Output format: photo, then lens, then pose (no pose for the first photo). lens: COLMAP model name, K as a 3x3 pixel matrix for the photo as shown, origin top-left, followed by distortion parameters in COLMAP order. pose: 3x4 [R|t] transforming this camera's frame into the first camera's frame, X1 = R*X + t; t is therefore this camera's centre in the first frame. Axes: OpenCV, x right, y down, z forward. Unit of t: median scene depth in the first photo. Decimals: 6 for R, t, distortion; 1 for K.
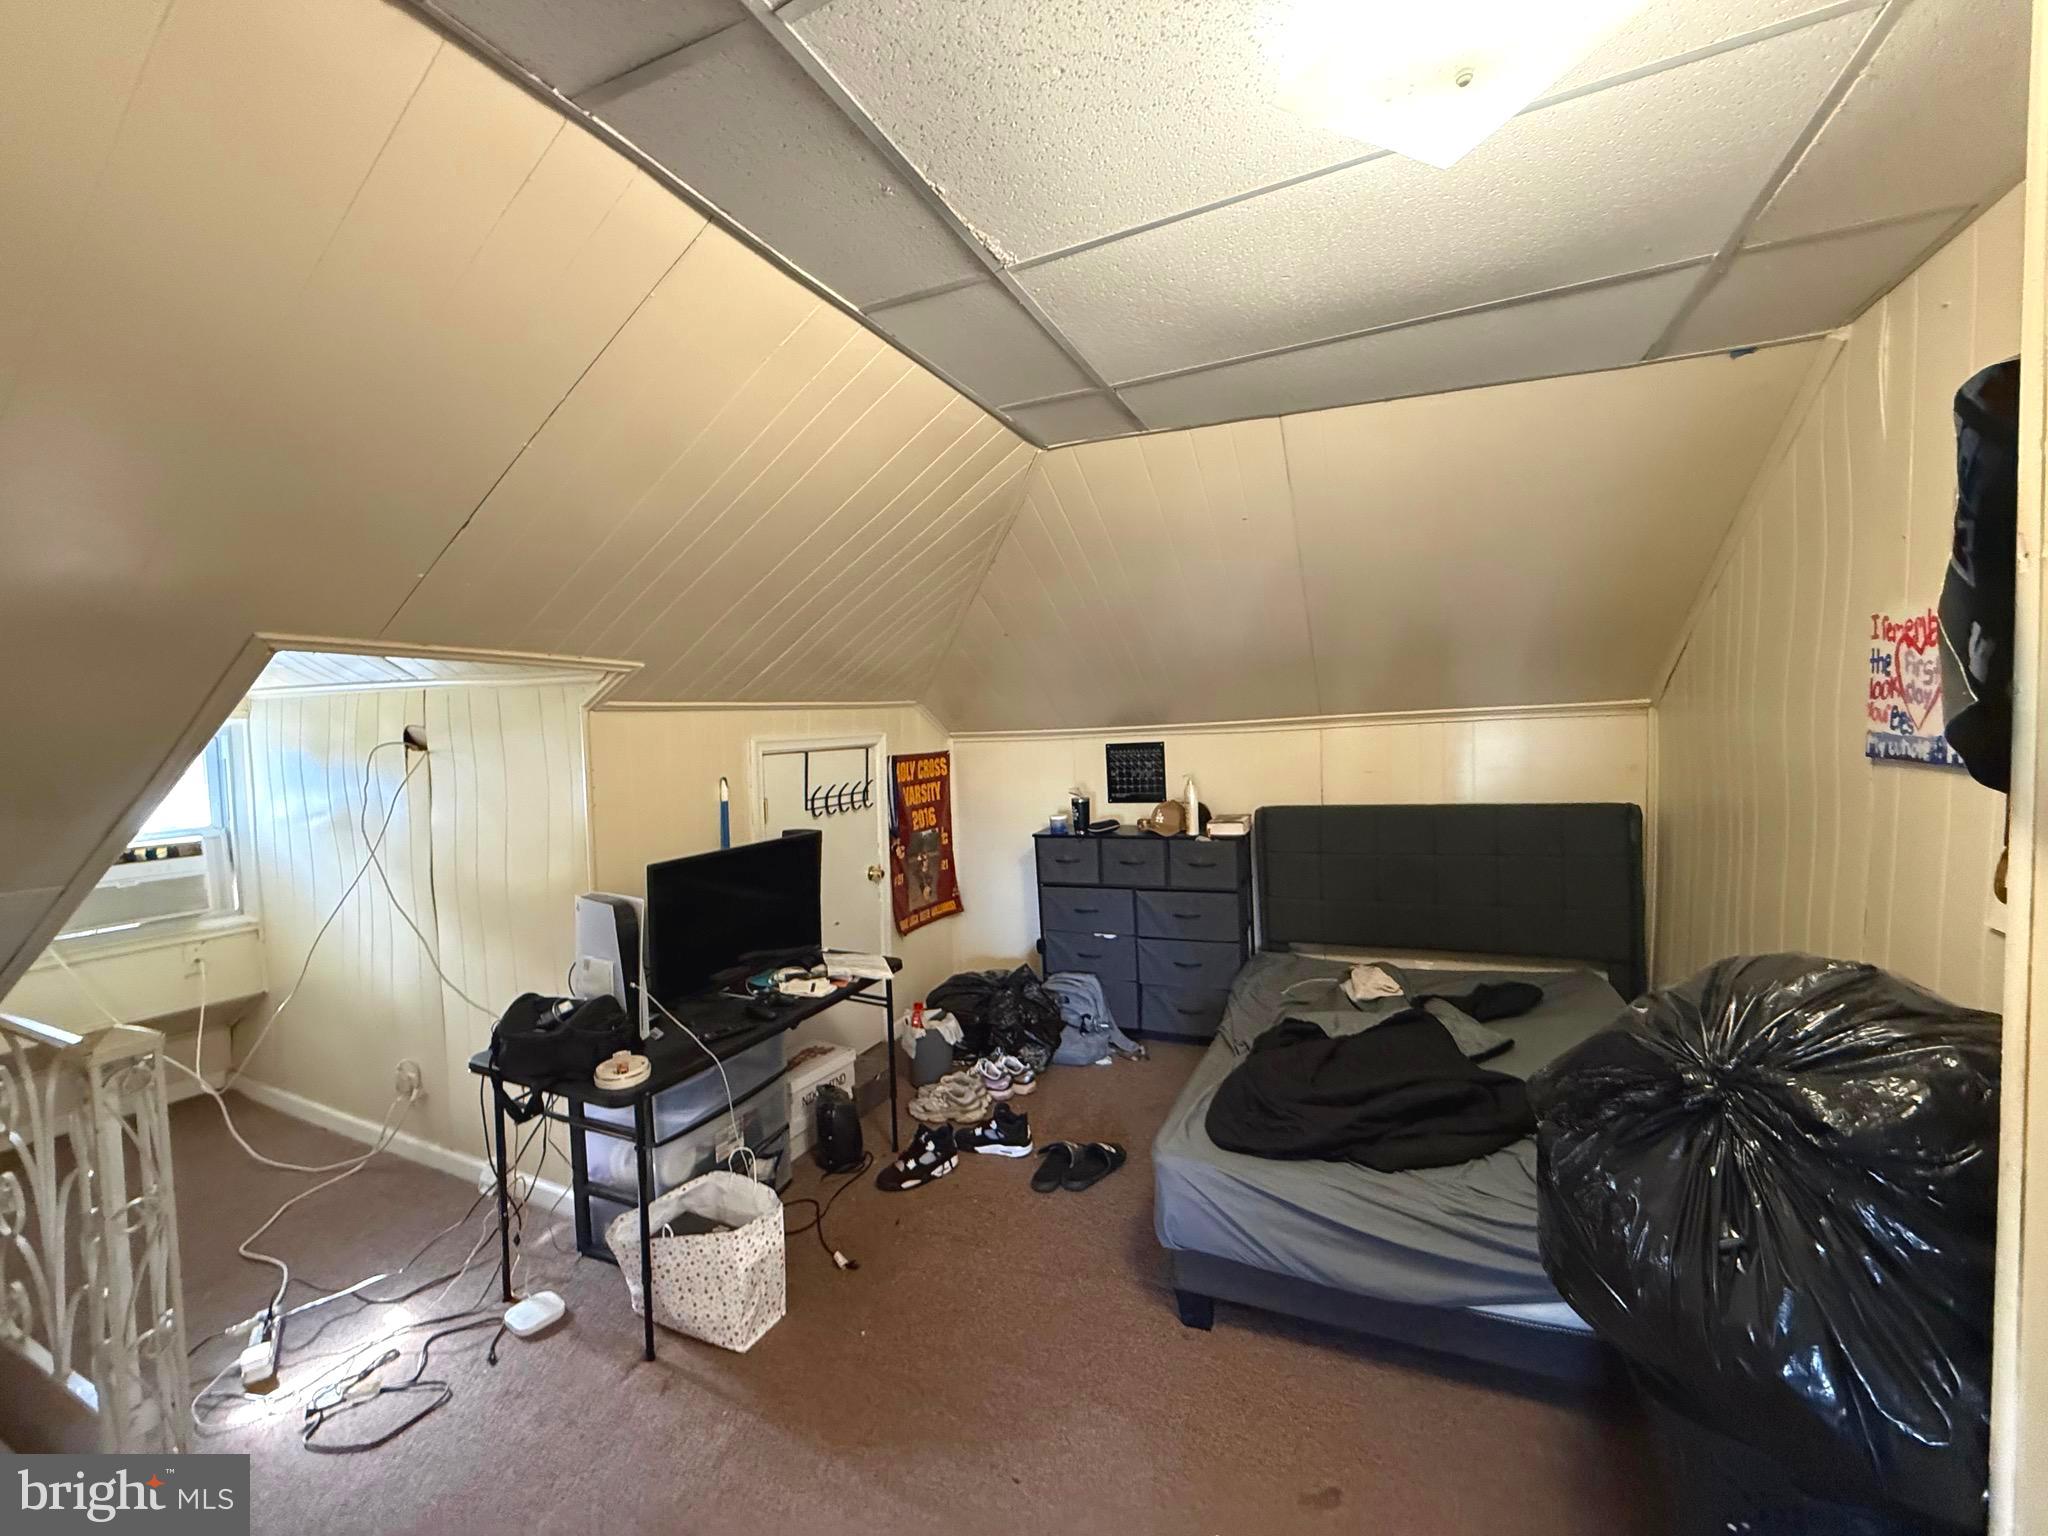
lens RADIAL K [[816.7, 0, 1027.7], [0, 816.7, 761.9], [0, 0, 1]] dist [-0.000561, 0.000341]
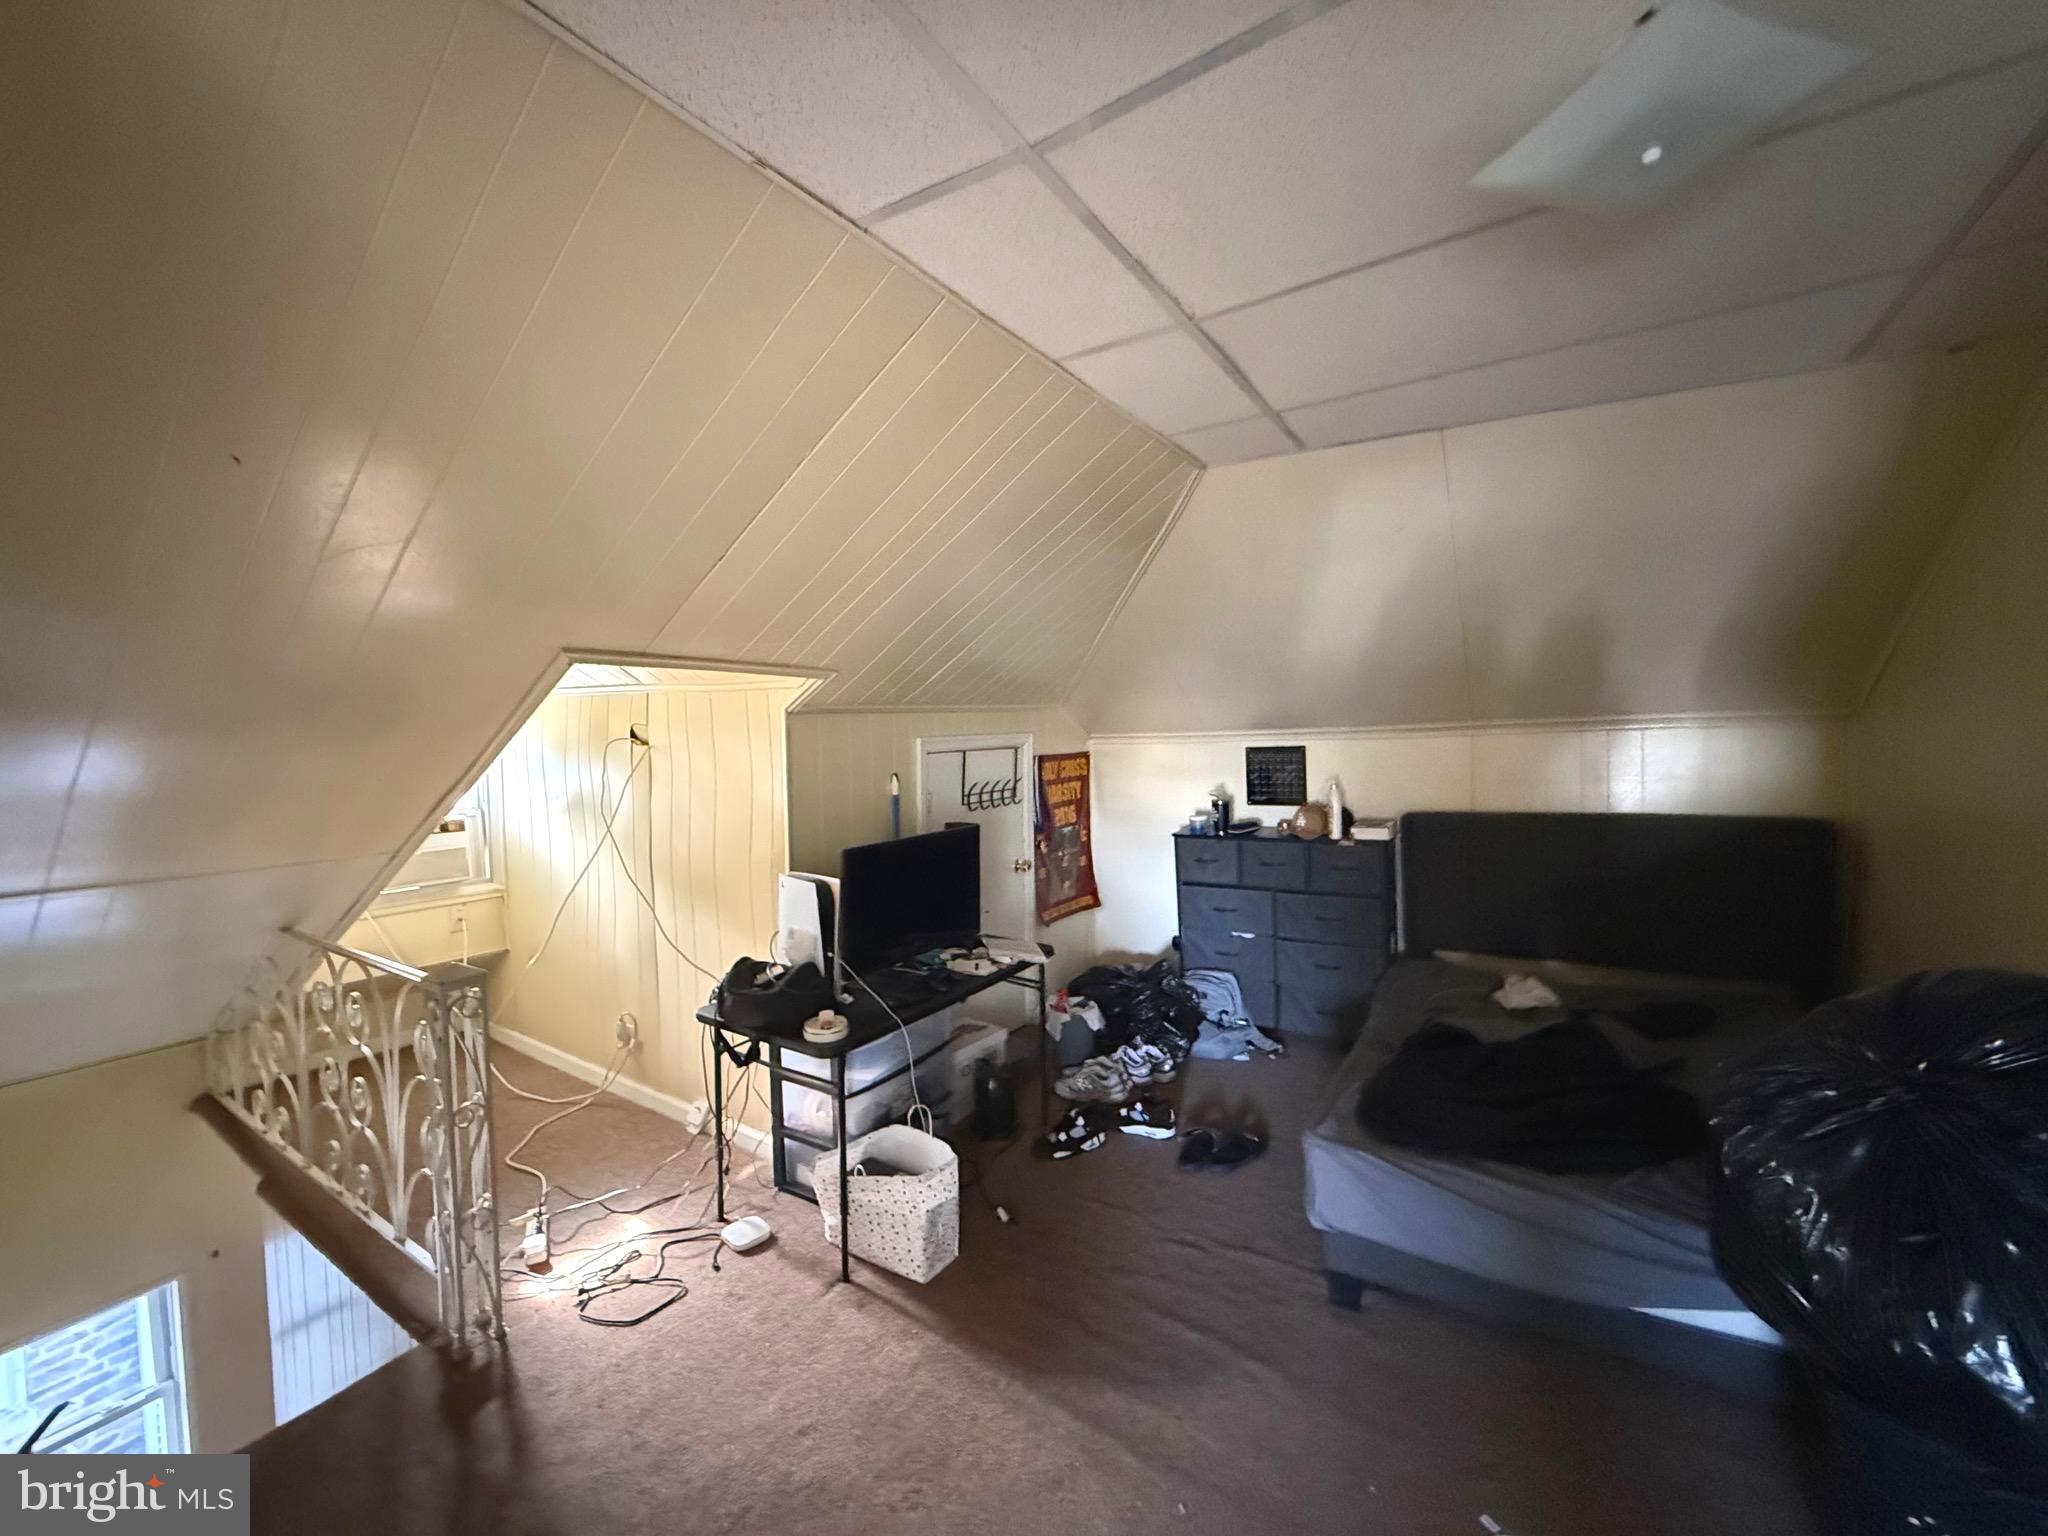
lens RADIAL K [[816.7, 0, 1026.5], [0, 816.7, 763.1], [0, 0, 1]] dist [-0.000561, 0.000341]
pose [[0.989532, 0.015959, -0.143428, -0.048923], [-0.015777, 0.999873, 0.002411, -0.000123], [0.143449, -0.000123, 0.989658, -0.078931]]
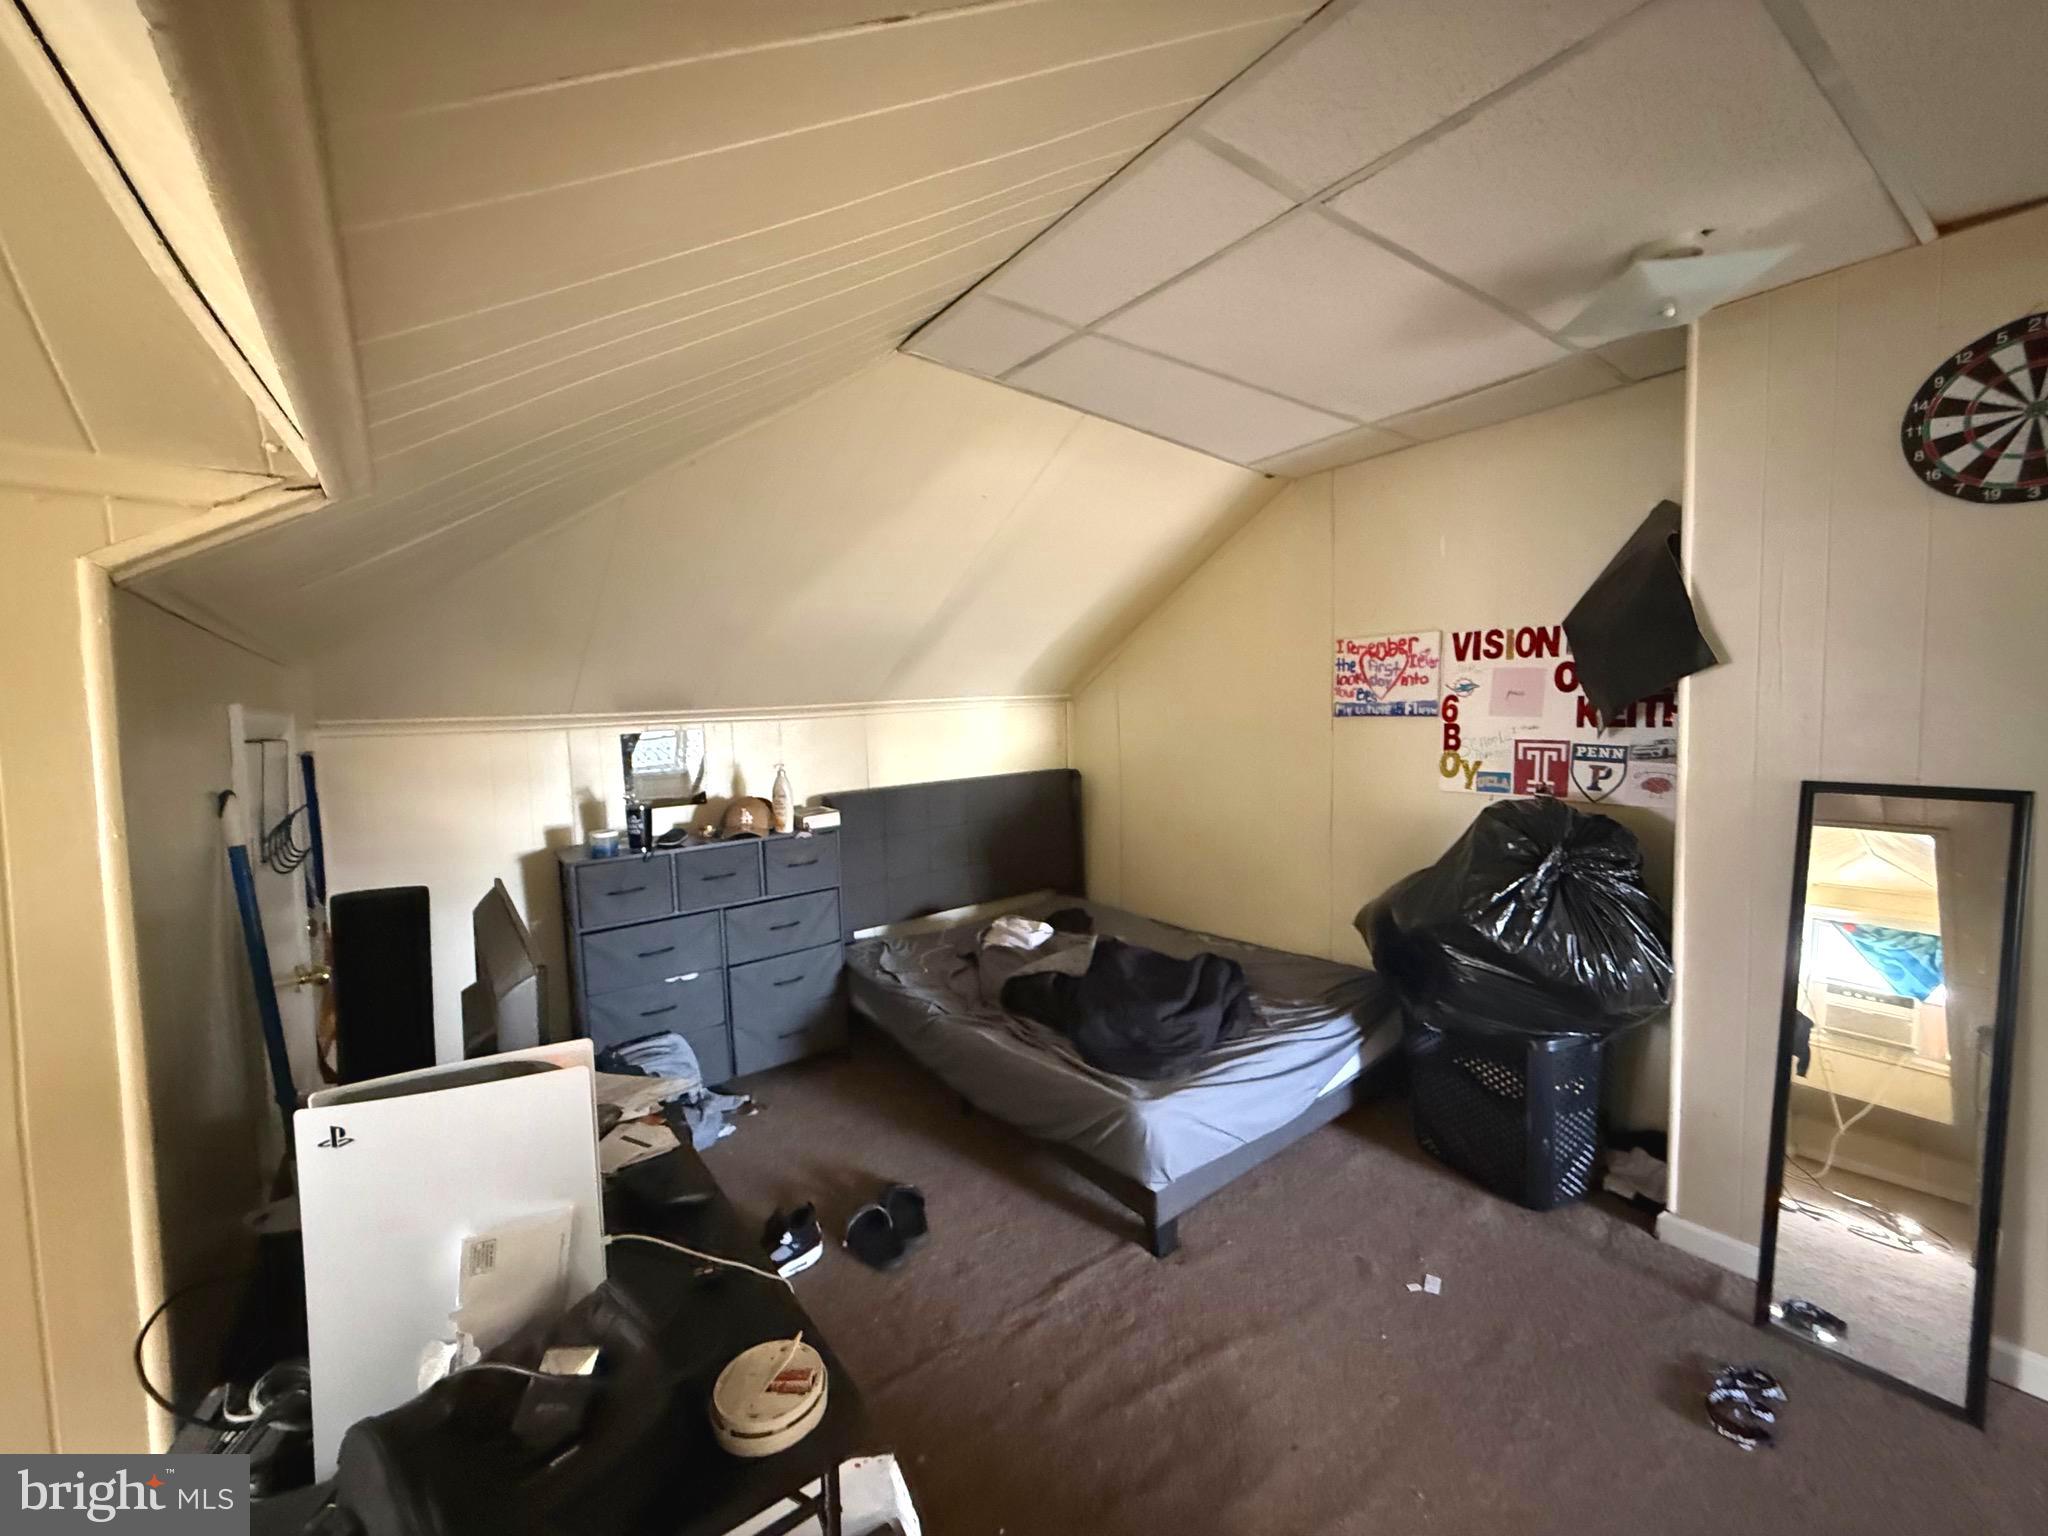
lens RADIAL K [[816.7, 0, 1019.6], [0, 816.7, 767.5], [0, 0, 1]] dist [-0.000561, 0.000341]
pose [[0.482444, -0.050846, 0.874450, -0.674409], [0.054521, 0.998121, 0.027957, 0.012684], [-0.874228, 0.034188, 0.484310, 0.536239]]
